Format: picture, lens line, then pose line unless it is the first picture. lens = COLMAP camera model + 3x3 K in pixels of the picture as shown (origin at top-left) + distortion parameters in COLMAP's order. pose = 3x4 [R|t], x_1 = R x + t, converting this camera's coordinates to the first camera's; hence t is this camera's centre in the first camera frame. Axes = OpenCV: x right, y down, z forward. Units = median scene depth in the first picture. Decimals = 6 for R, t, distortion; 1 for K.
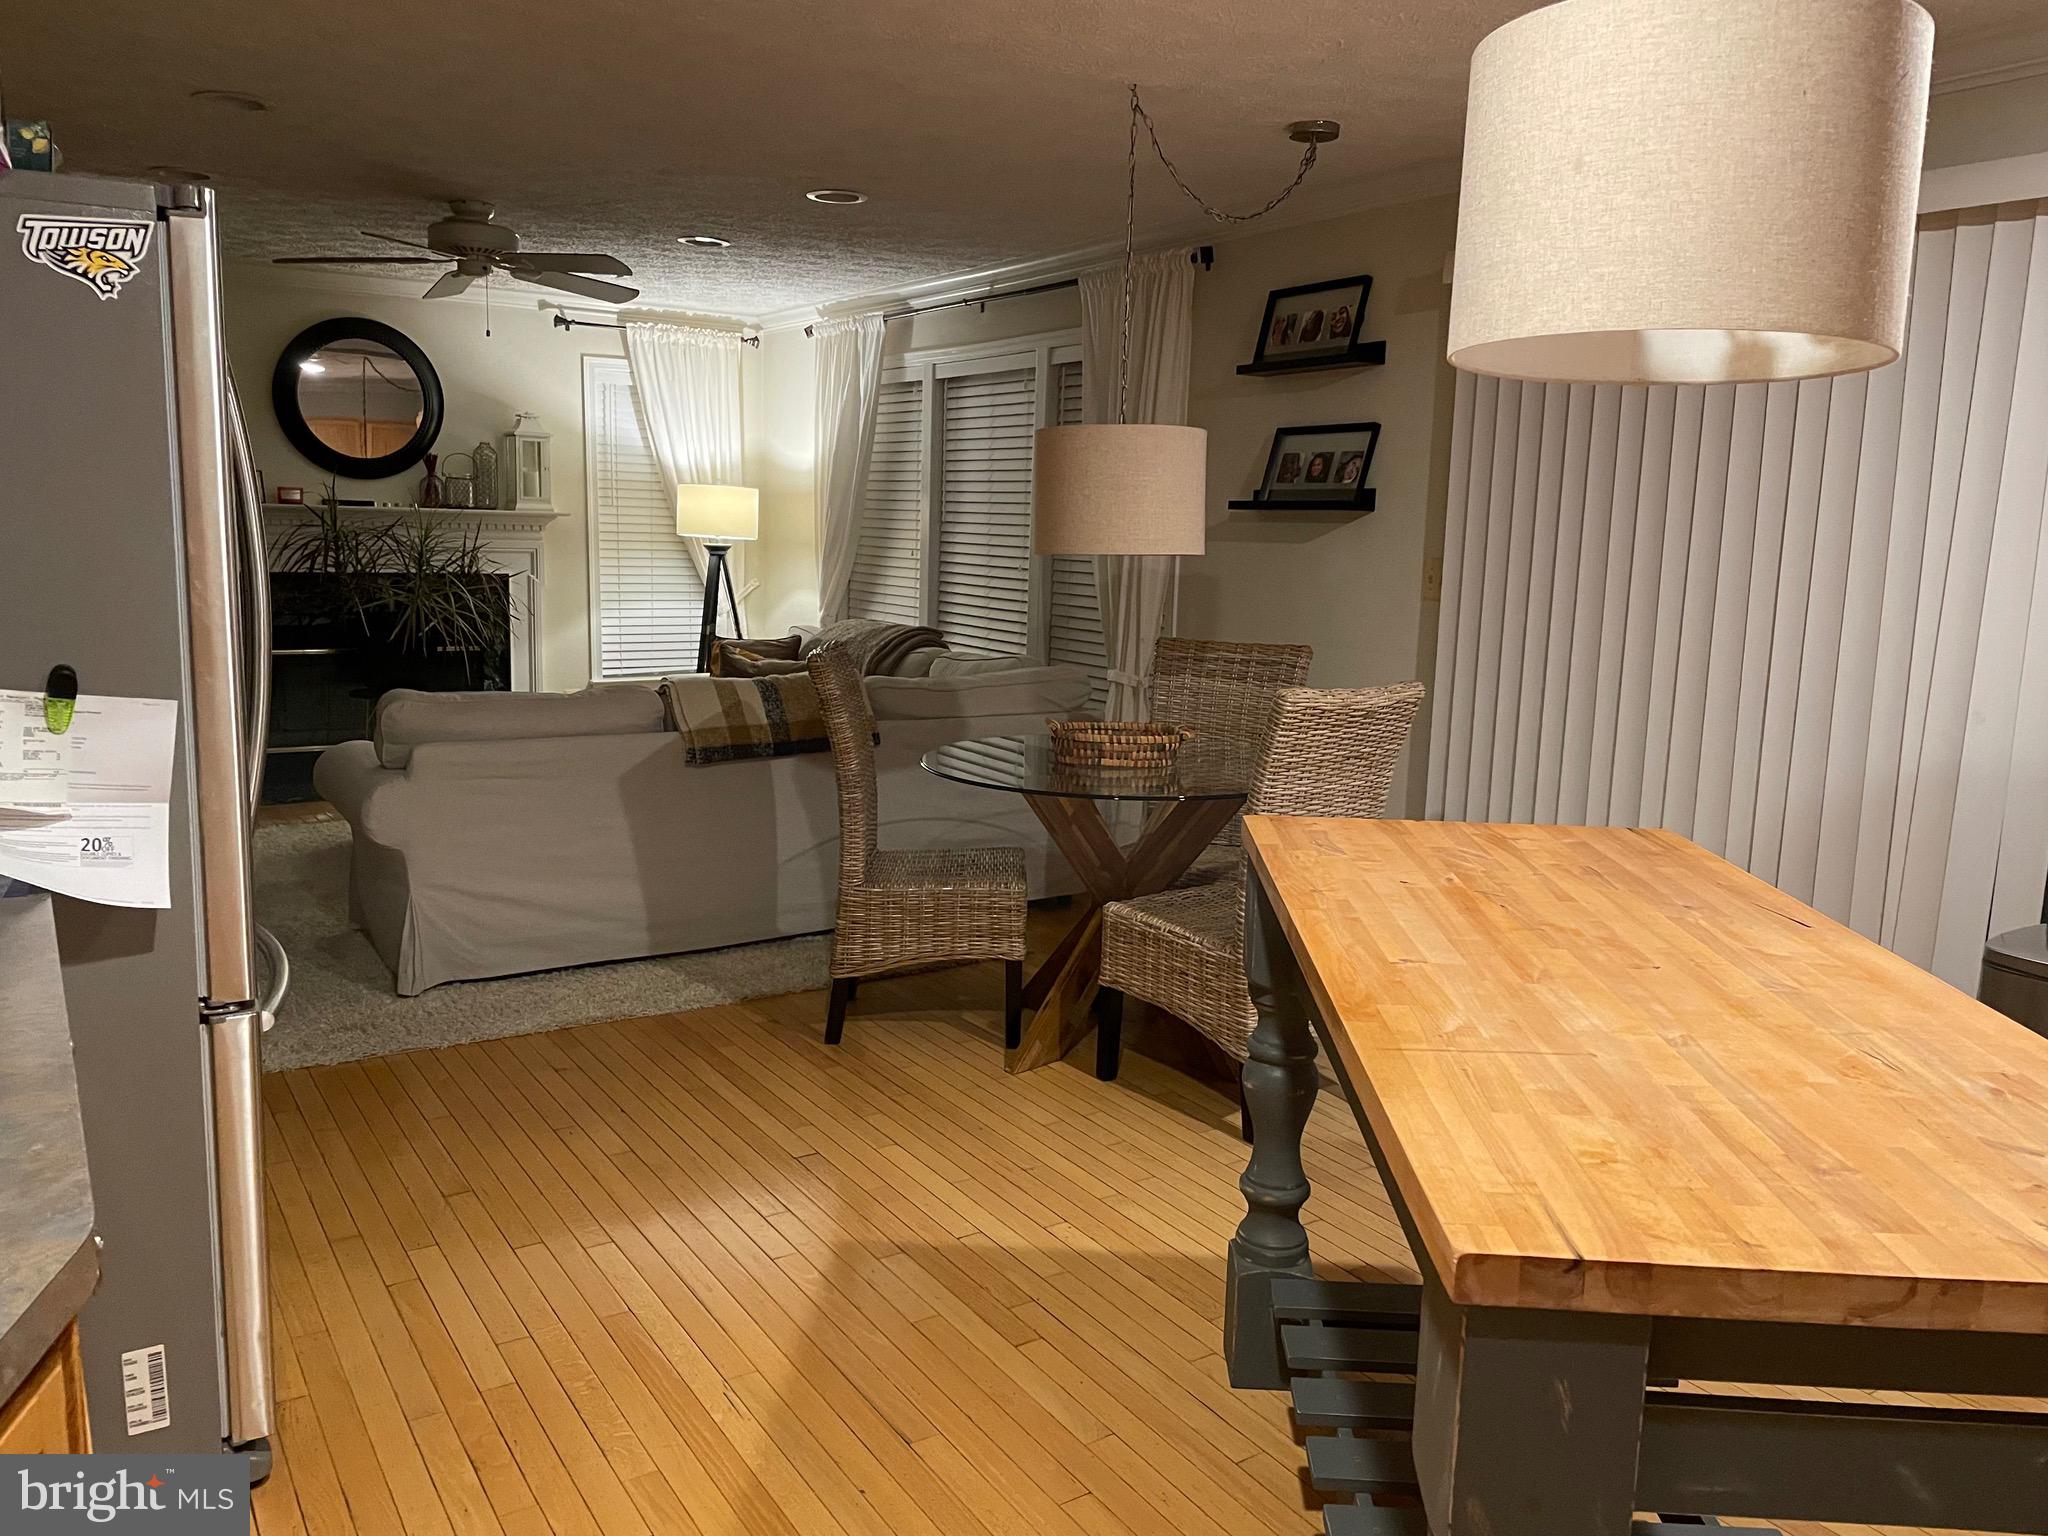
lens RADIAL K [[1512.8, 0, 1026.4], [0, 1512.8, 755.1], [0, 0, 1]] dist [0.071717, -0.090416]
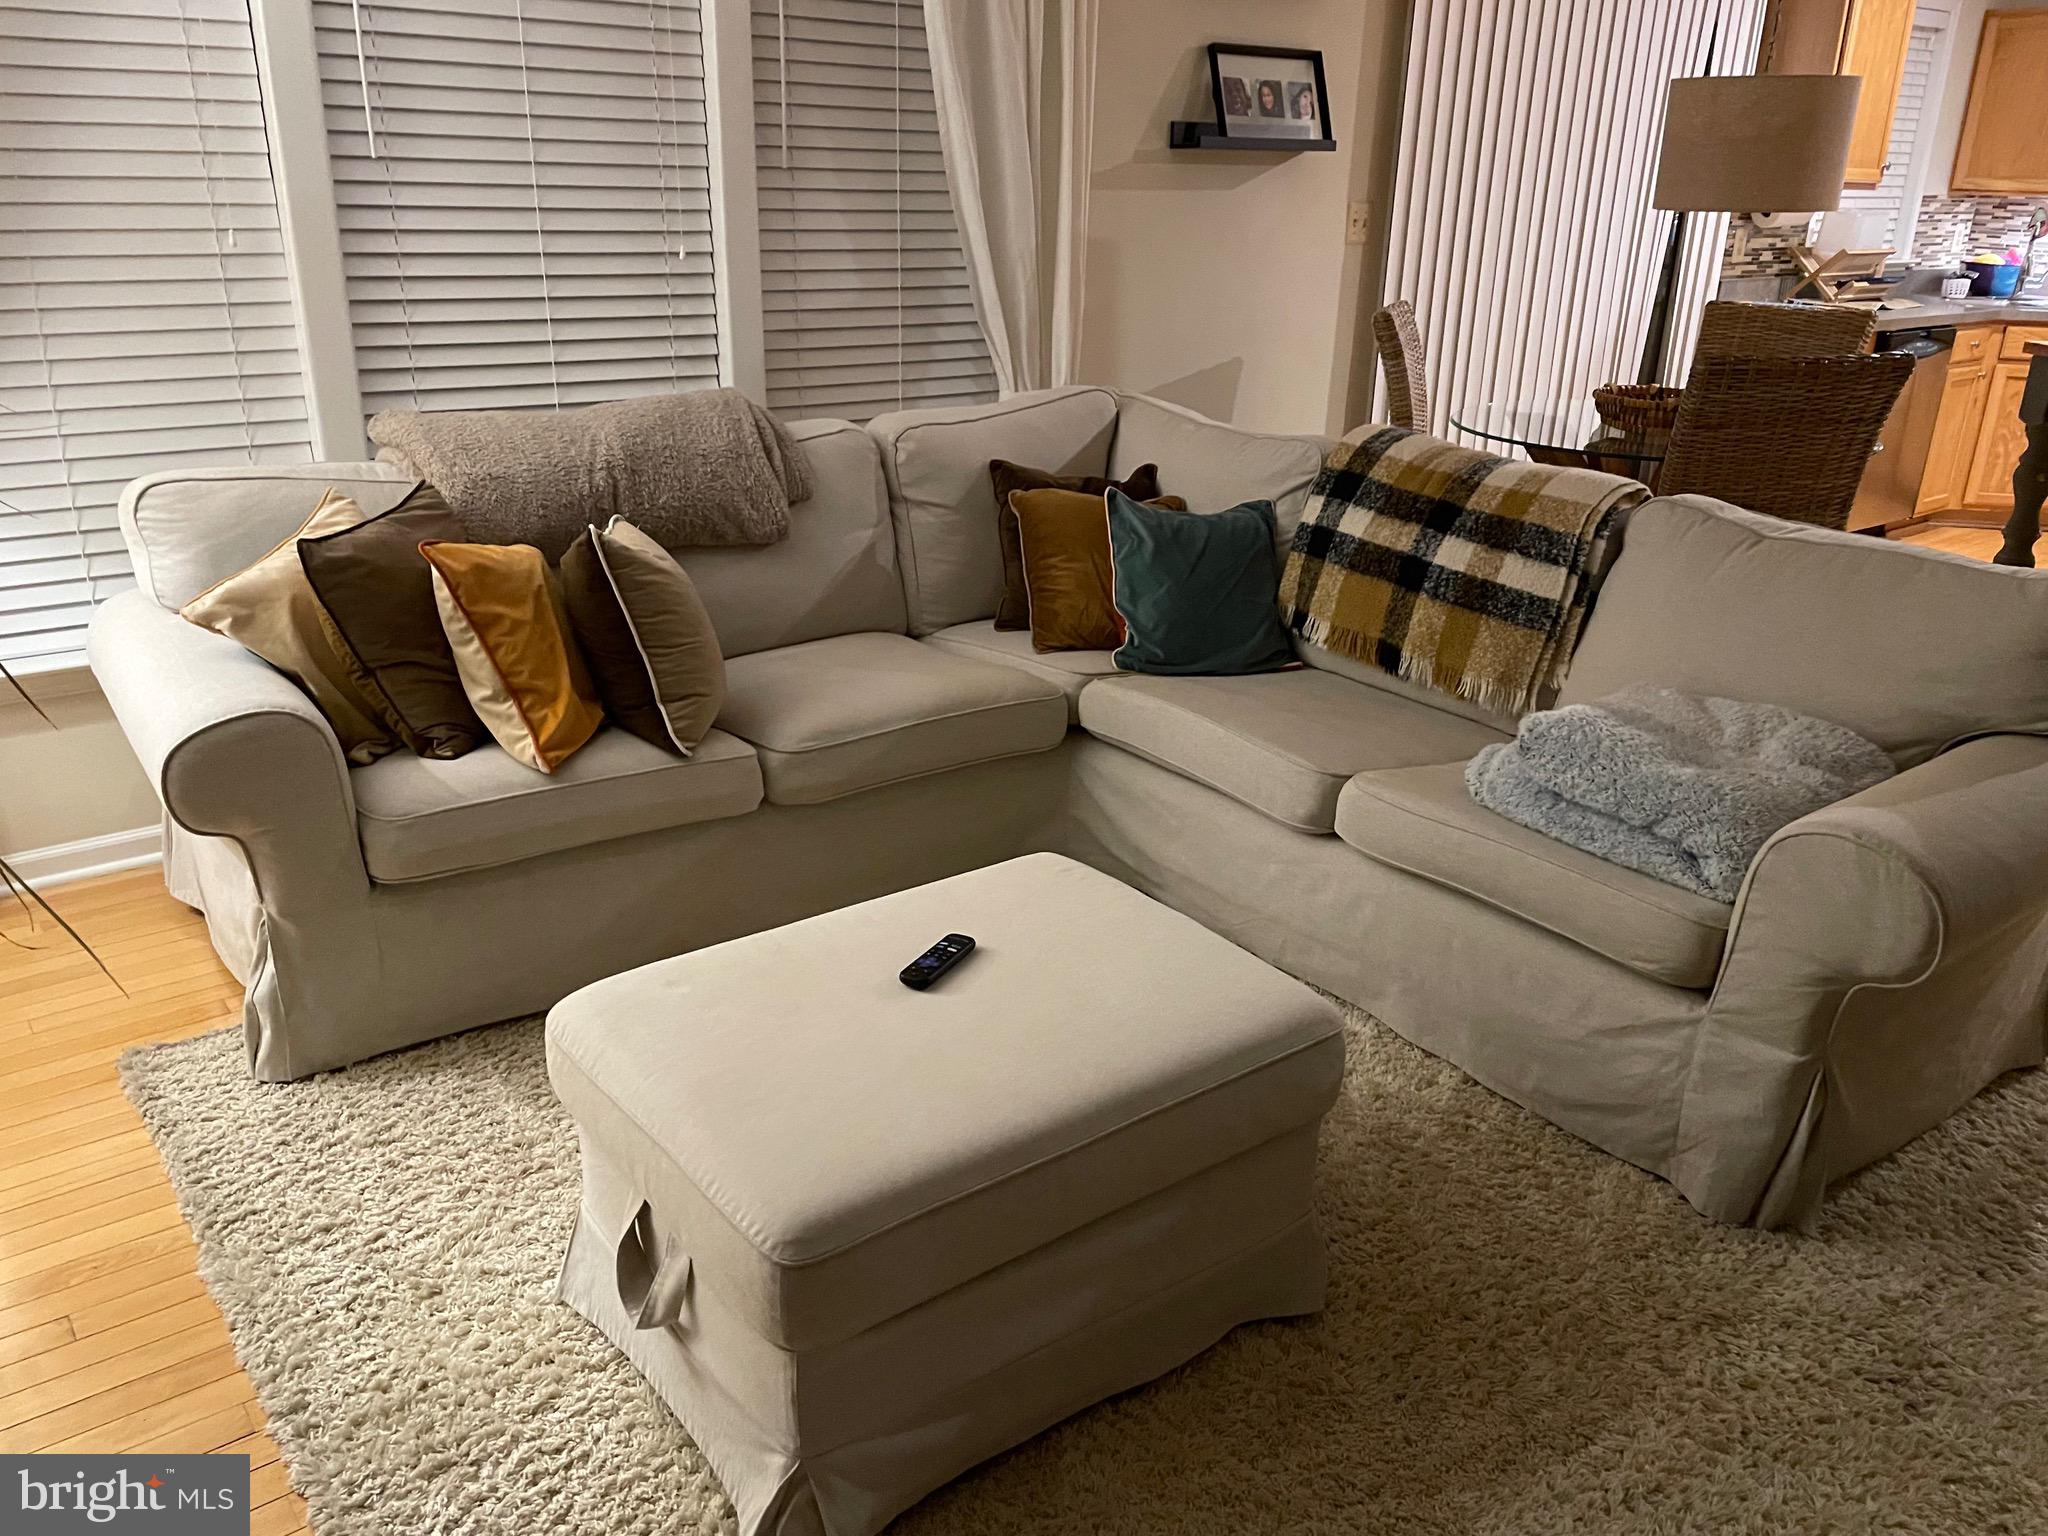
lens RADIAL K [[1512.8, 0, 1026.4], [0, 1512.8, 755.1], [0, 0, 1]] dist [0.071717, -0.090416]
pose [[-0.066284, -0.390237, 0.918325, -0.564225], [0.134357, 0.908477, 0.395750, -0.155620], [-0.988714, 0.149615, -0.007787, 0.878842]]
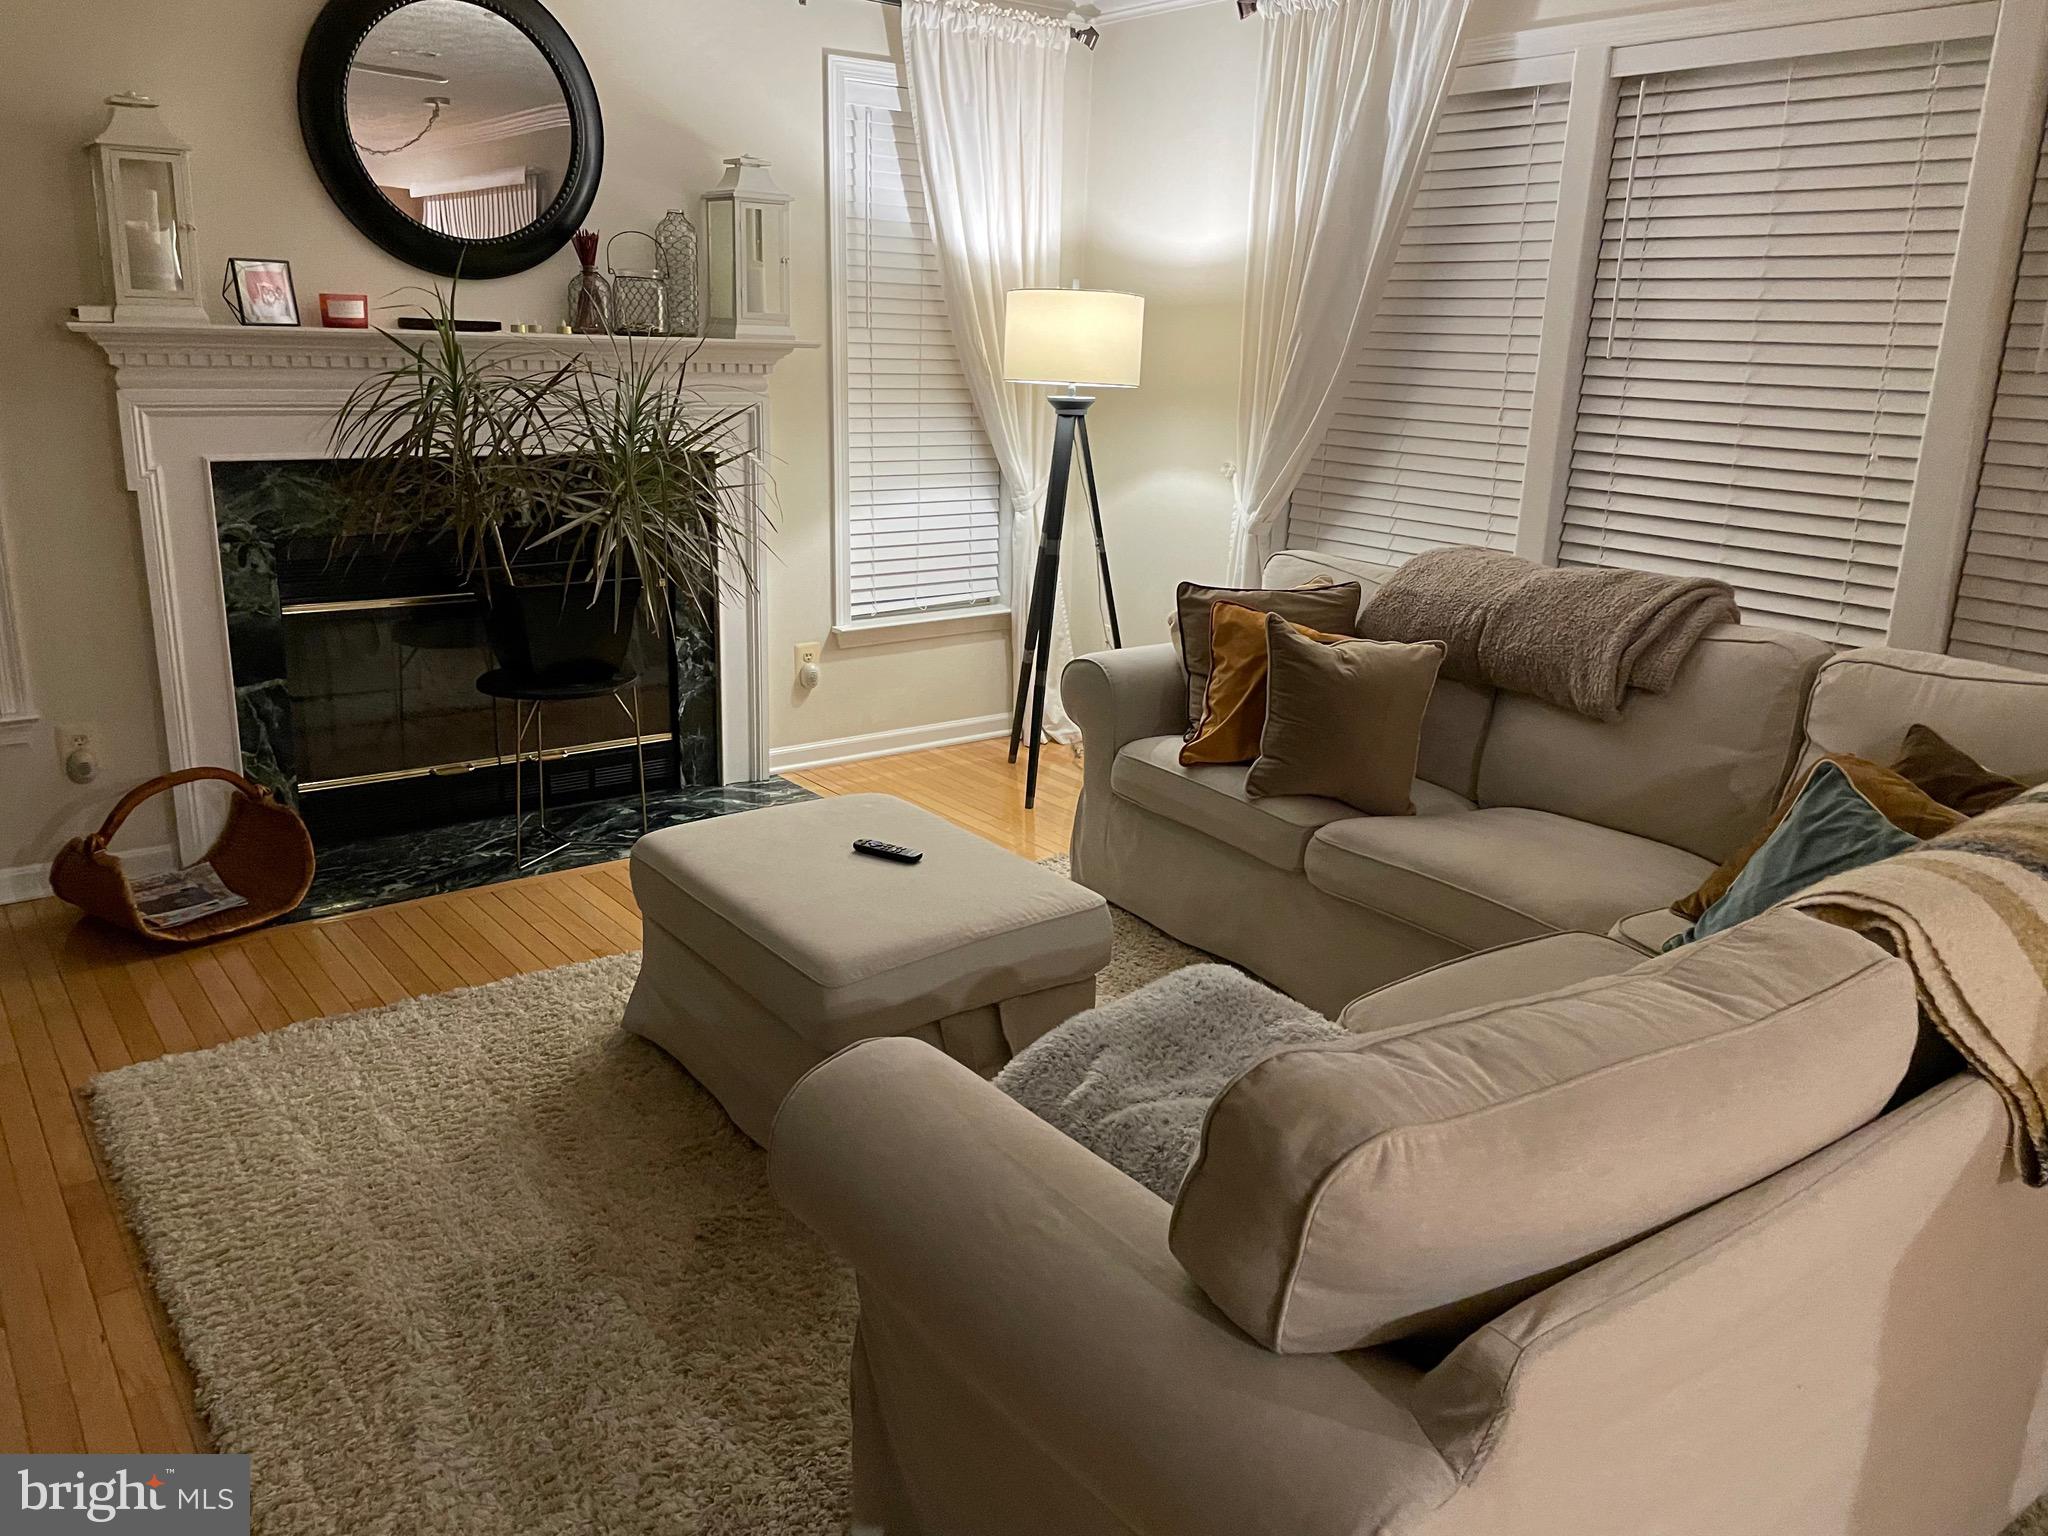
lens RADIAL K [[1512.8, 0, 1026.4], [0, 1512.8, 755.1], [0, 0, 1]] dist [0.071717, -0.090416]
pose [[0.997018, -0.020675, 0.074350, -0.269562], [0.011712, 0.992822, 0.119030, -0.072937], [-0.076278, -0.117805, 0.990103, 0.415532]]
